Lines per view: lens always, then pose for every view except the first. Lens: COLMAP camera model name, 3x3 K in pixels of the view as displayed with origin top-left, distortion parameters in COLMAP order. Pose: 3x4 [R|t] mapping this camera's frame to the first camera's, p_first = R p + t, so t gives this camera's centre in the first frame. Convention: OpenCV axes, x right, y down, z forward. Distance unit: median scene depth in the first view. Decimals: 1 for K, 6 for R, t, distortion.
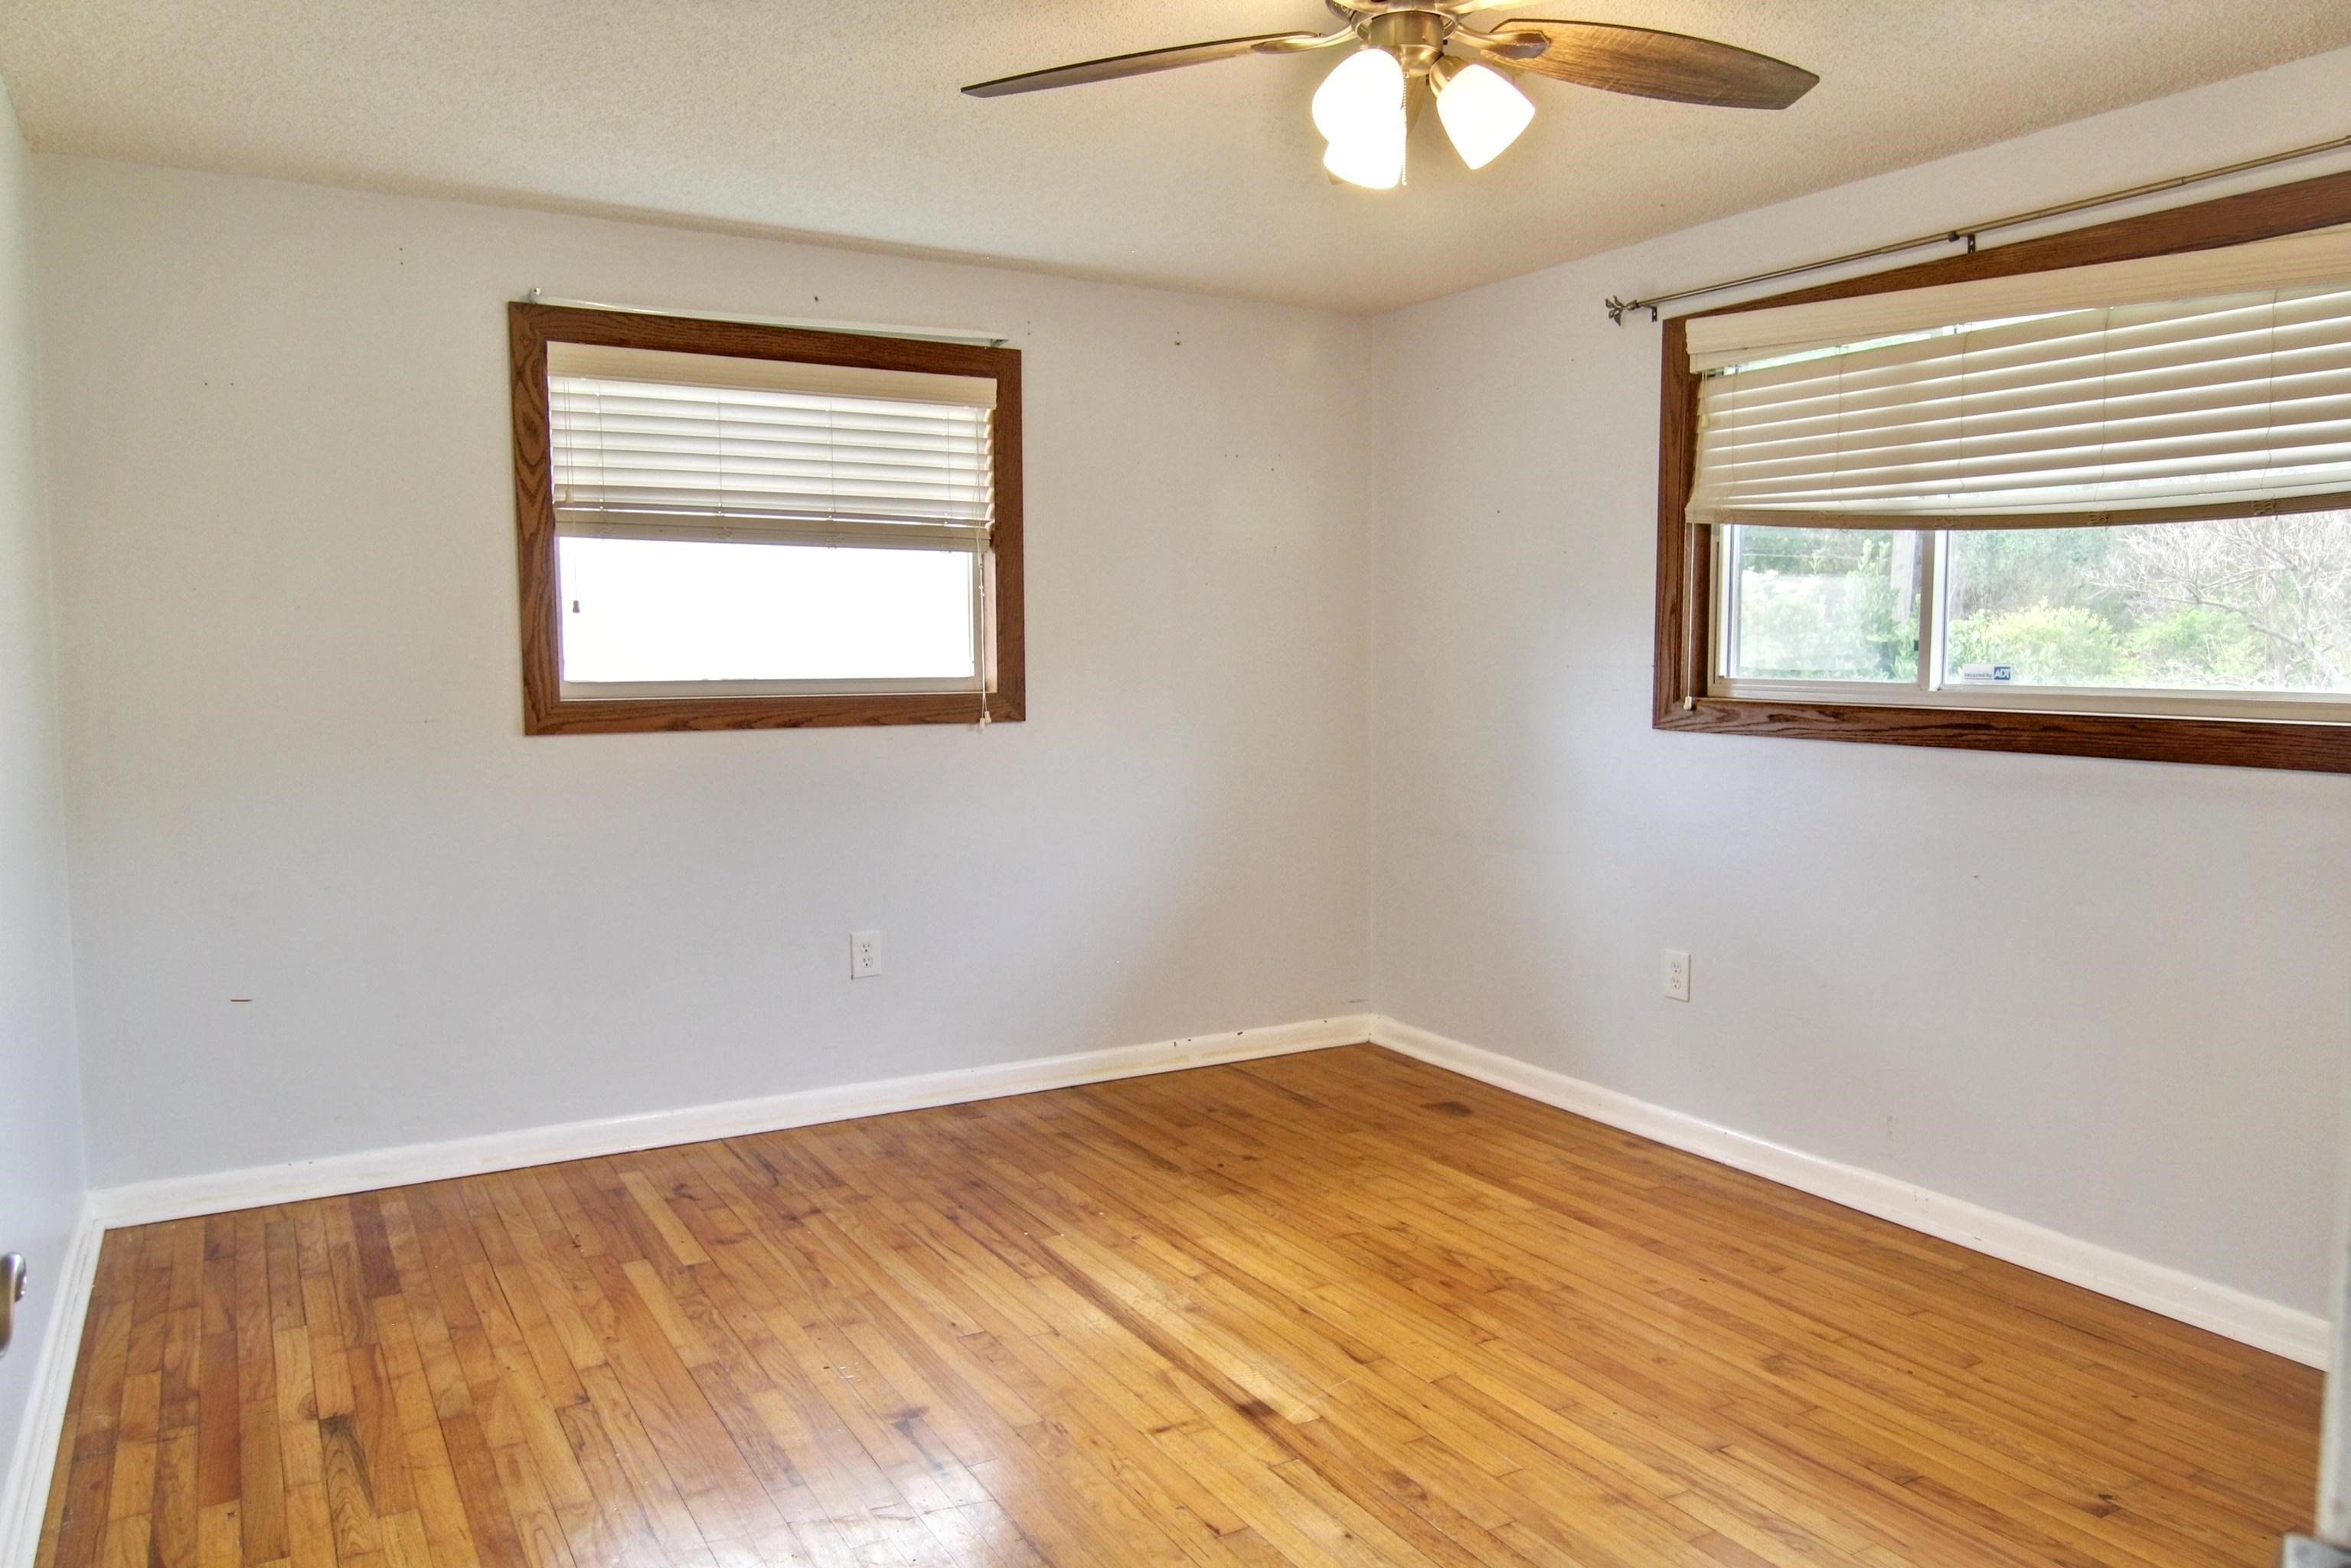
lens RADIAL K [[1653.7, 0, 1185.0], [0, 1653.7, 777.4], [0, 0, 1]] dist [-0.001366, -0.012606]
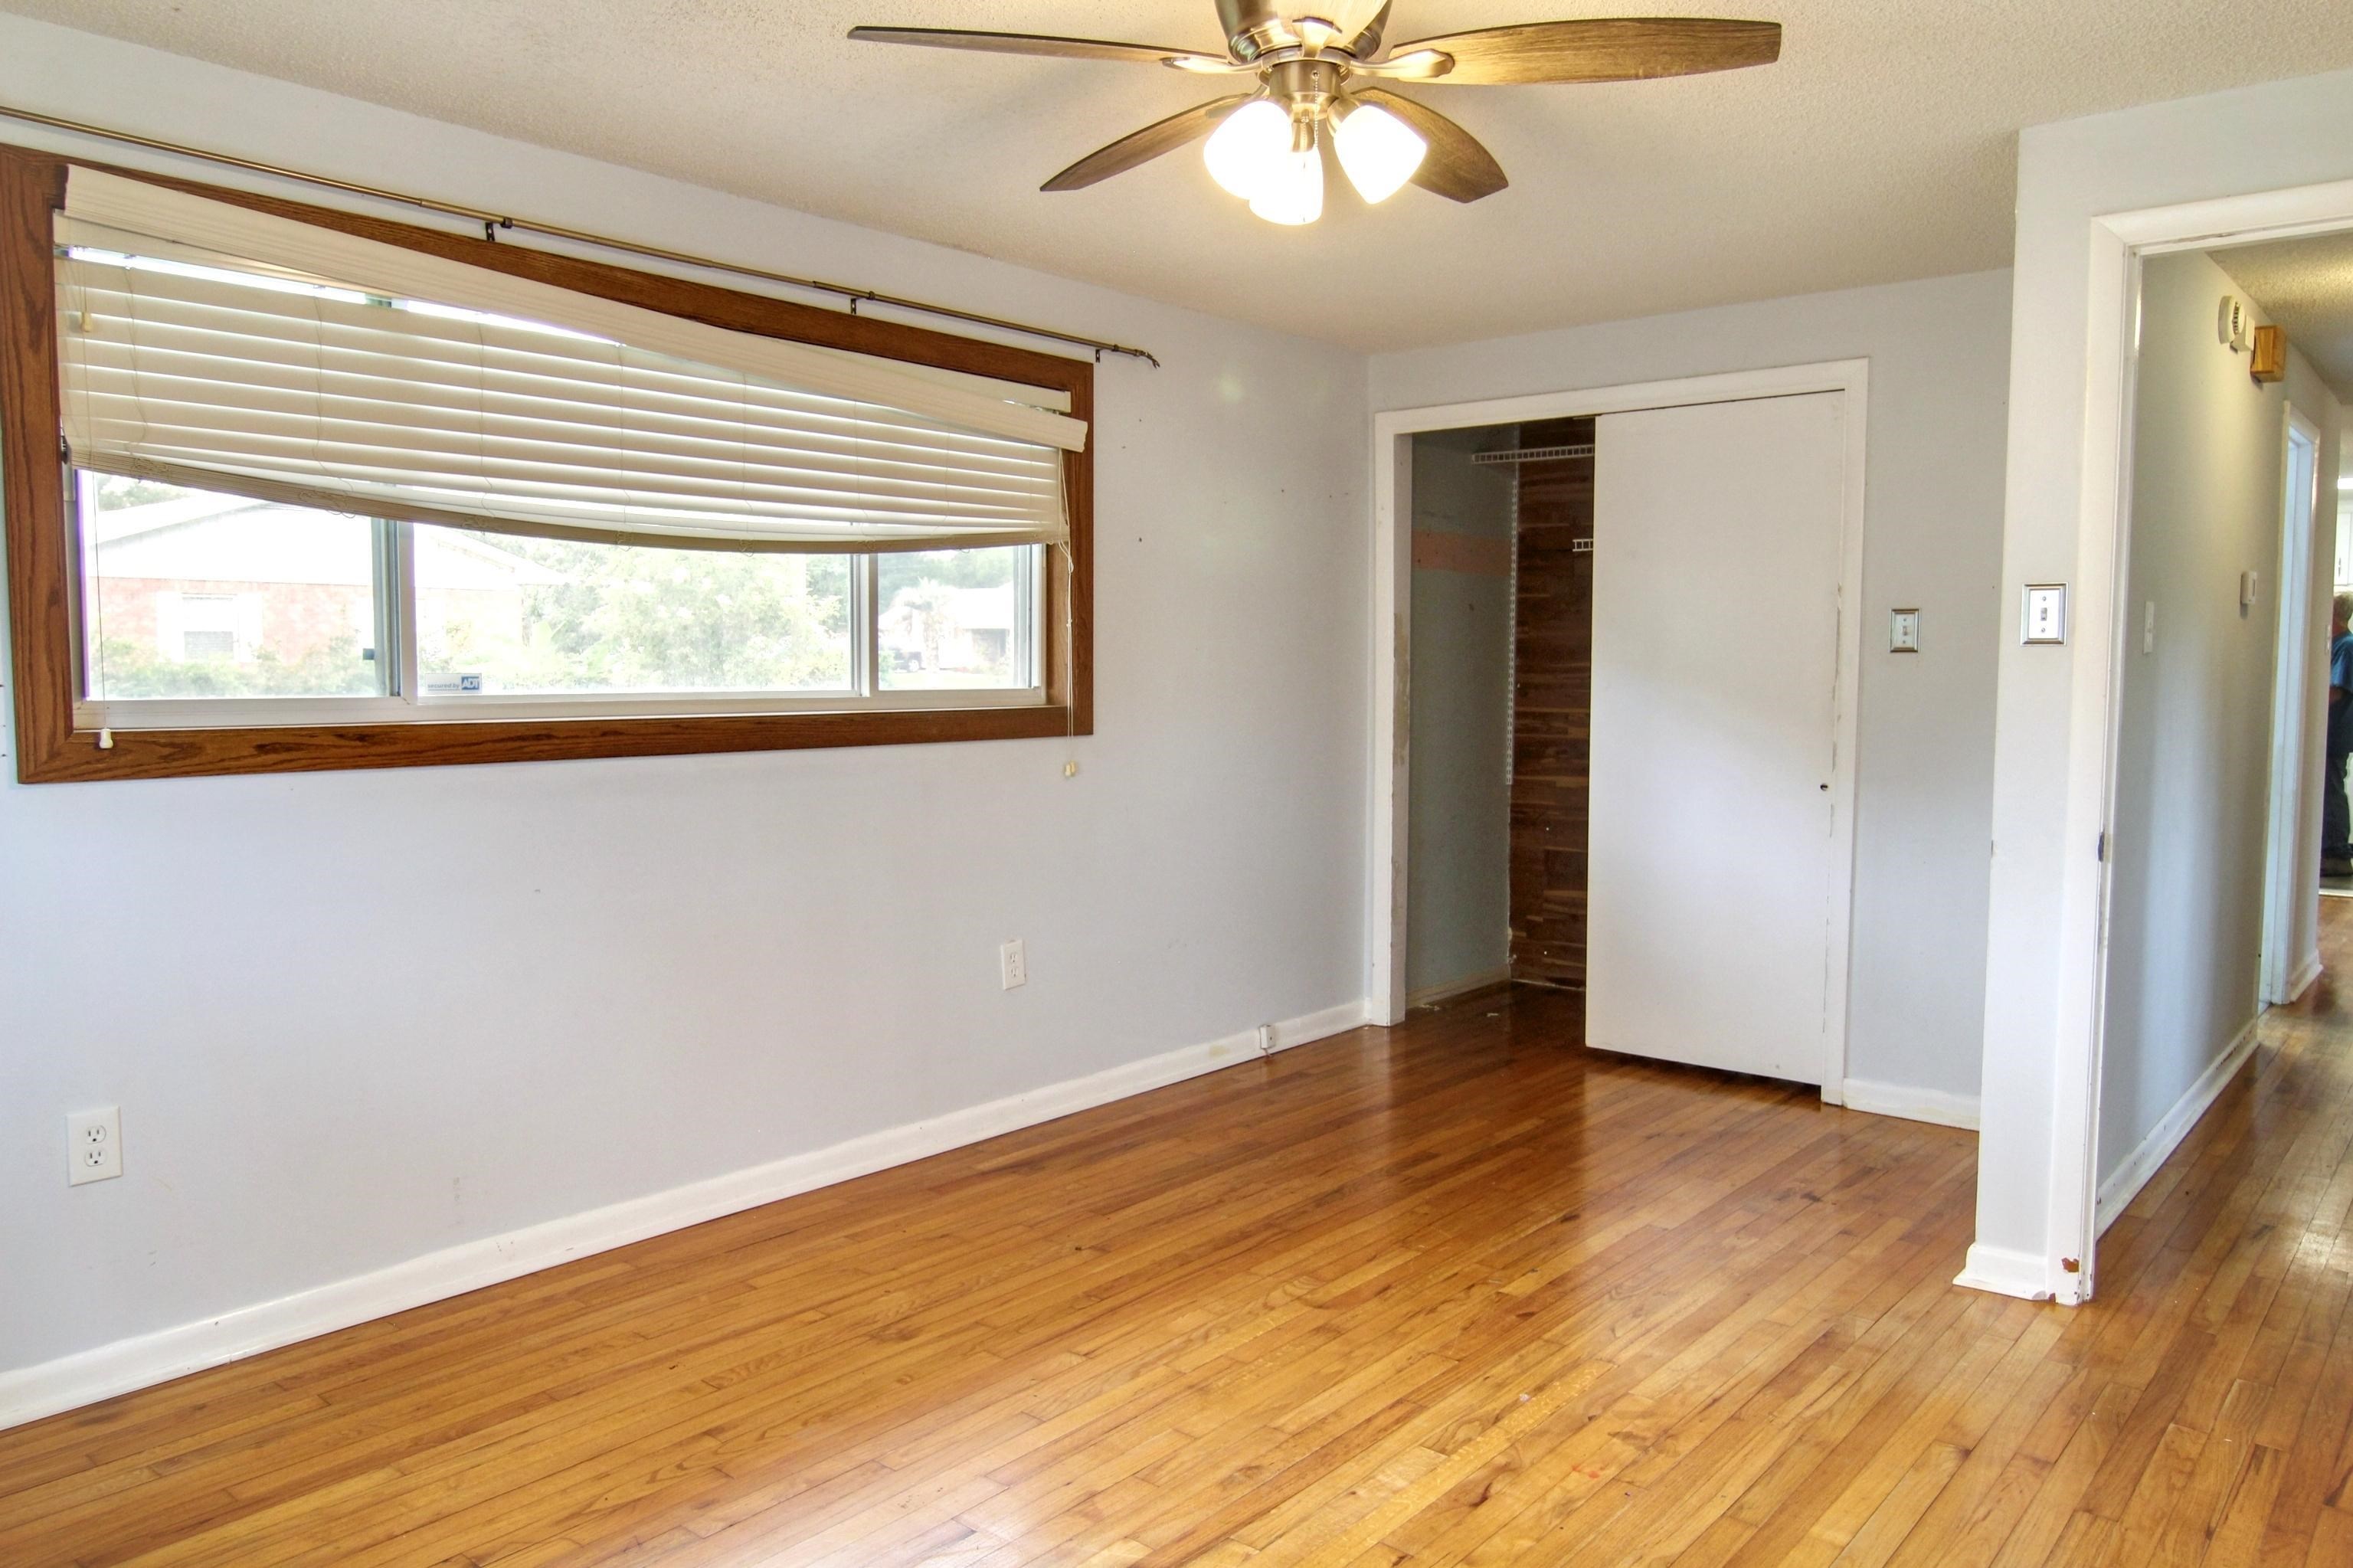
lens RADIAL K [[1655.1, 0, 1190.4], [0, 1655.1, 777.7], [0, 0, 1]] dist [-0.001366, -0.012606]
pose [[-0.337816, -0.069736, 0.938625, -0.565296], [0.071910, 0.992424, 0.099614, -0.075891], [-0.938461, 0.101148, -0.330242, 0.951728]]
